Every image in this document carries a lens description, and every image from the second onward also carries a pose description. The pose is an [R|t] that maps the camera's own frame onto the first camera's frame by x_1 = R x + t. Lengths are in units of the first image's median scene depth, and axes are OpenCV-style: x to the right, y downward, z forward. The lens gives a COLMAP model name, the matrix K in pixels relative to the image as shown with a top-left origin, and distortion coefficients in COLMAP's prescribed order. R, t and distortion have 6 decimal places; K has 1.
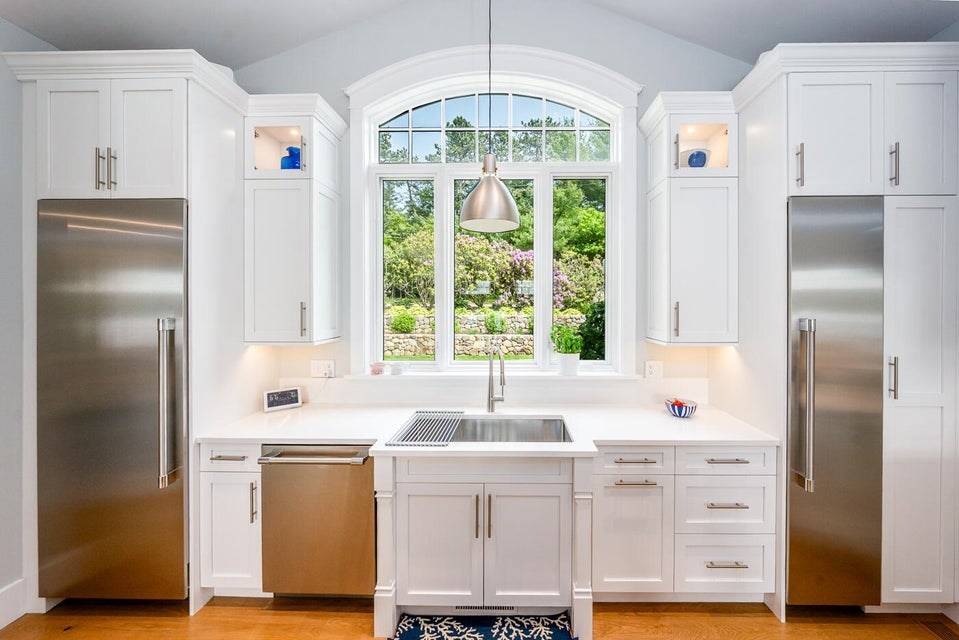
lens RADIAL K [[331.0, 0, 479.9], [0, 331.0, 313.1], [0, 0, 1]] dist [-0.001195, 0.000080]
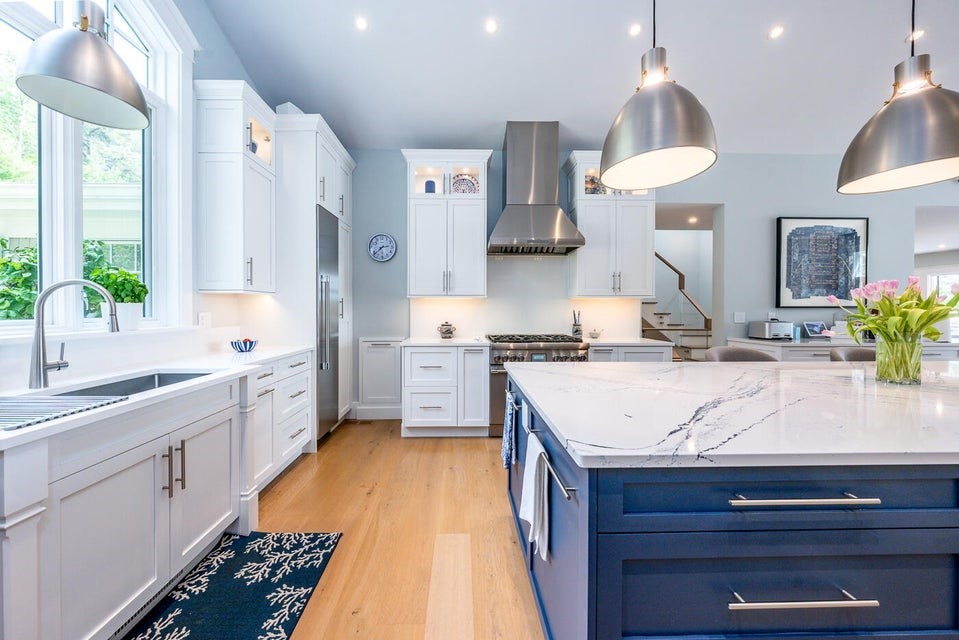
lens RADIAL K [[331.0, 0, 473.6], [0, 331.0, 312.9], [0, 0, 1]] dist [-0.001195, 0.000080]
pose [[-0.045539, -0.012197, 0.998888, -0.810220], [0.007367, 0.999894, 0.012546, 0.194875], [-0.998935, 0.007930, -0.045445, 0.253188]]
